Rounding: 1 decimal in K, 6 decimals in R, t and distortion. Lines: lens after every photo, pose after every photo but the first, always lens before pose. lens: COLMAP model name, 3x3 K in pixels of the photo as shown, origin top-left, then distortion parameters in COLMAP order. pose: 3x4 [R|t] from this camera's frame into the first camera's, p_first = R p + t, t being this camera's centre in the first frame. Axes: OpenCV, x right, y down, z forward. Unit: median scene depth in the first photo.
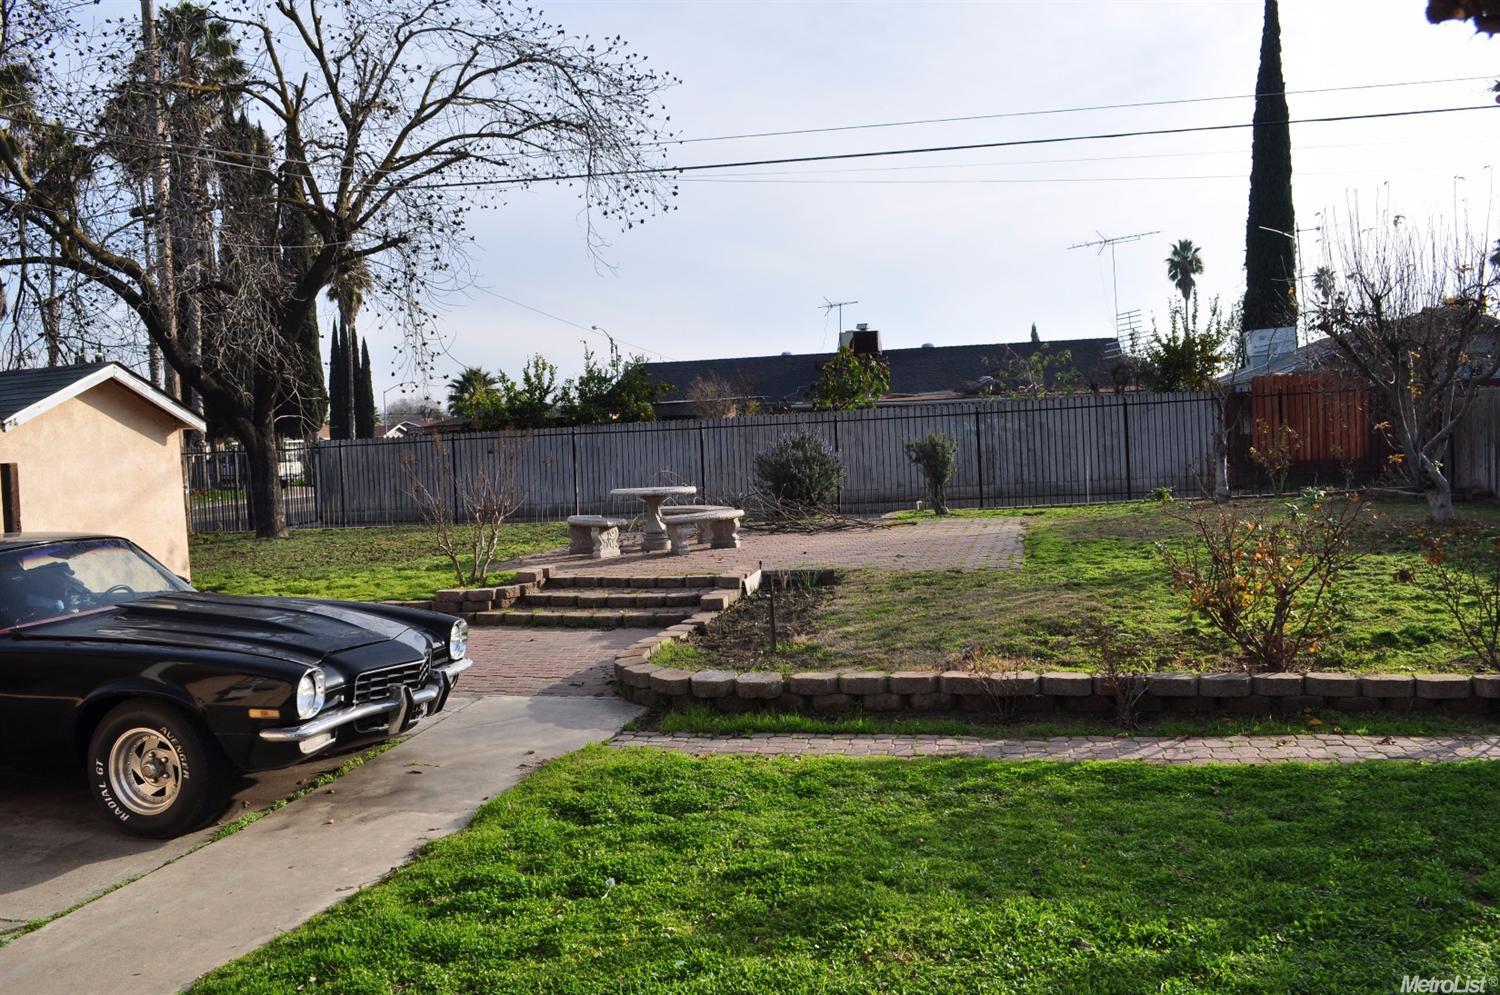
lens RADIAL K [[1190.5, 0, 726.4], [0, 1190.5, 502.9], [0, 0, 1]] dist [-0.087656, 0.013947]
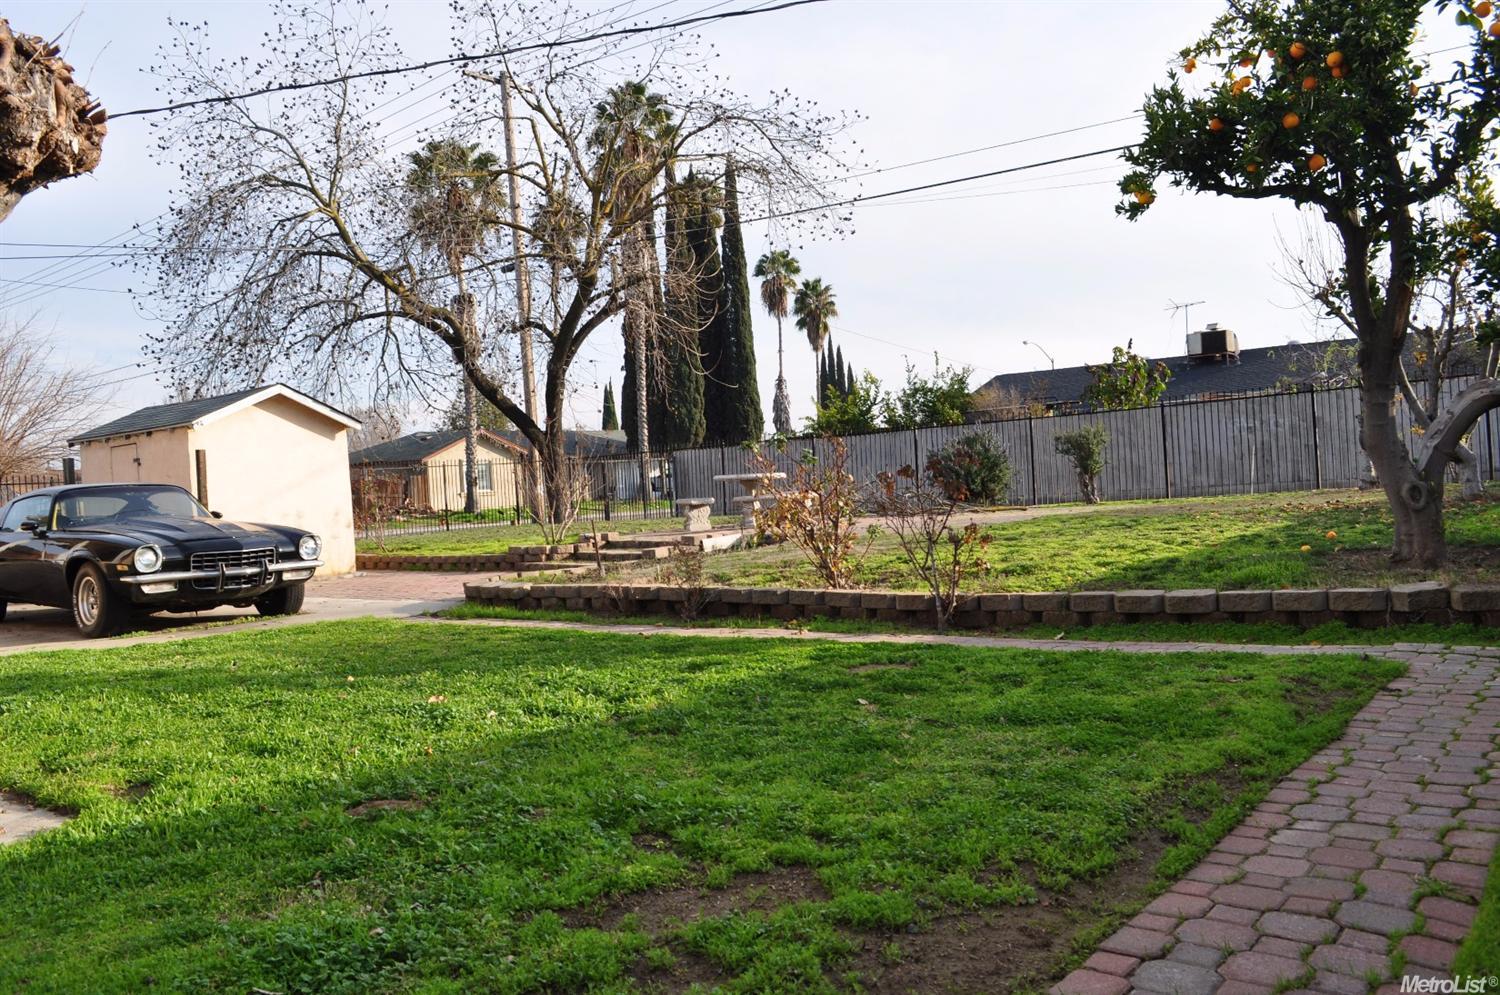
lens RADIAL K [[1190.5, 0, 726.4], [0, 1190.5, 502.9], [0, 0, 1]] dist [-0.087656, 0.013947]
pose [[0.902410, -0.000781, -0.430877, 0.335061], [-0.007184, 0.999832, -0.016857, 0.028218], [0.430818, 0.018307, 0.902253, -0.060567]]
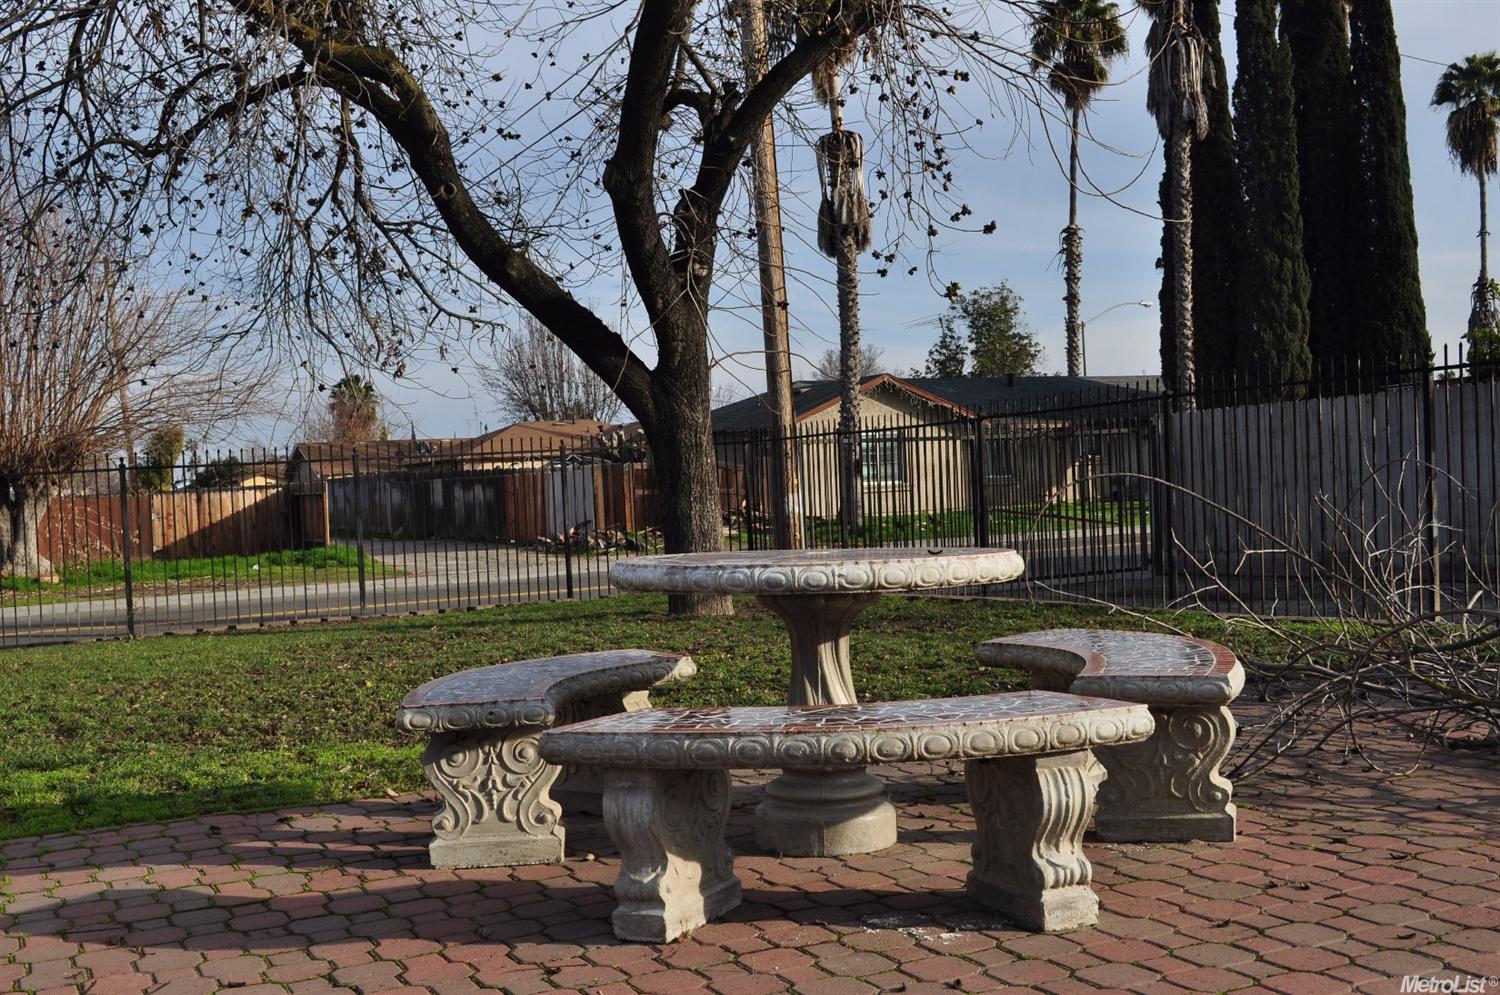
lens RADIAL K [[1624.9, 0, 750.0], [0, 1624.9, 497.5], [0, 0, 1]] dist [-0.056905, -0.001229]
pose [[0.663691, 0.014934, -0.747858, 0.109309], [-0.023153, 0.999732, -0.000583, -0.020492], [0.747649, 0.017702, 0.663858, 0.653866]]
